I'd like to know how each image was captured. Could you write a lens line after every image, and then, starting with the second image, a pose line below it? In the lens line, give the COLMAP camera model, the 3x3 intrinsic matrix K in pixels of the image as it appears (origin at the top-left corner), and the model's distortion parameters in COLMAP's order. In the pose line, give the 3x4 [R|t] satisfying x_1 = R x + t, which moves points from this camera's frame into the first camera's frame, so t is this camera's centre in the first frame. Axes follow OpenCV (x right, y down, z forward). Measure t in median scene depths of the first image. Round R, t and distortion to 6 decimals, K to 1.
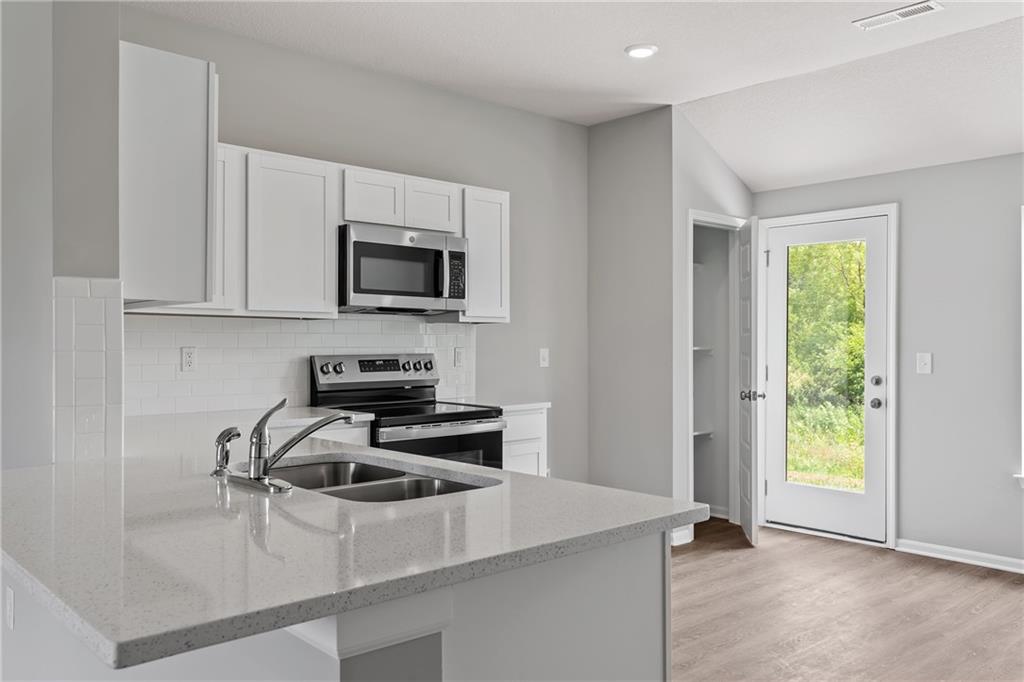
lens RADIAL K [[830.1, 0, 509.0], [0, 830.1, 341.2], [0, 0, 1]] dist [0.030282, -0.012053]
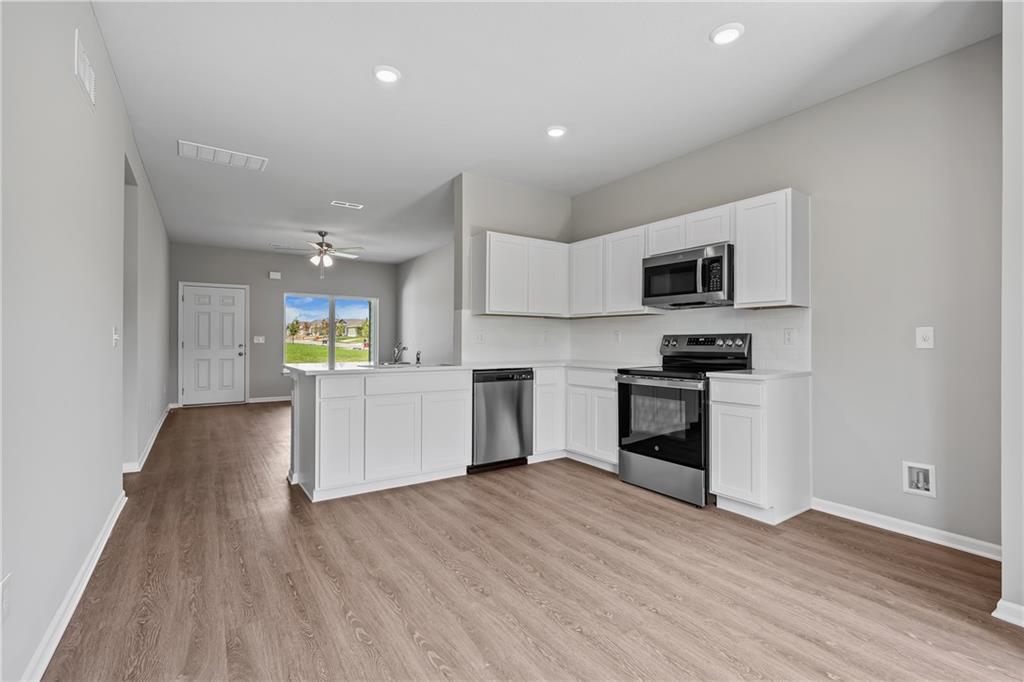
lens RADIAL K [[469.1, 0, 512.8], [0, 469.1, 338.5], [0, 0, 1]] dist [0.011993, 0.000797]
pose [[-0.144980, -0.010452, -0.989379, 0.758927], [-0.001644, 0.999945, -0.010323, 0.033744], [0.989433, 0.000130, -0.144989, 0.807266]]
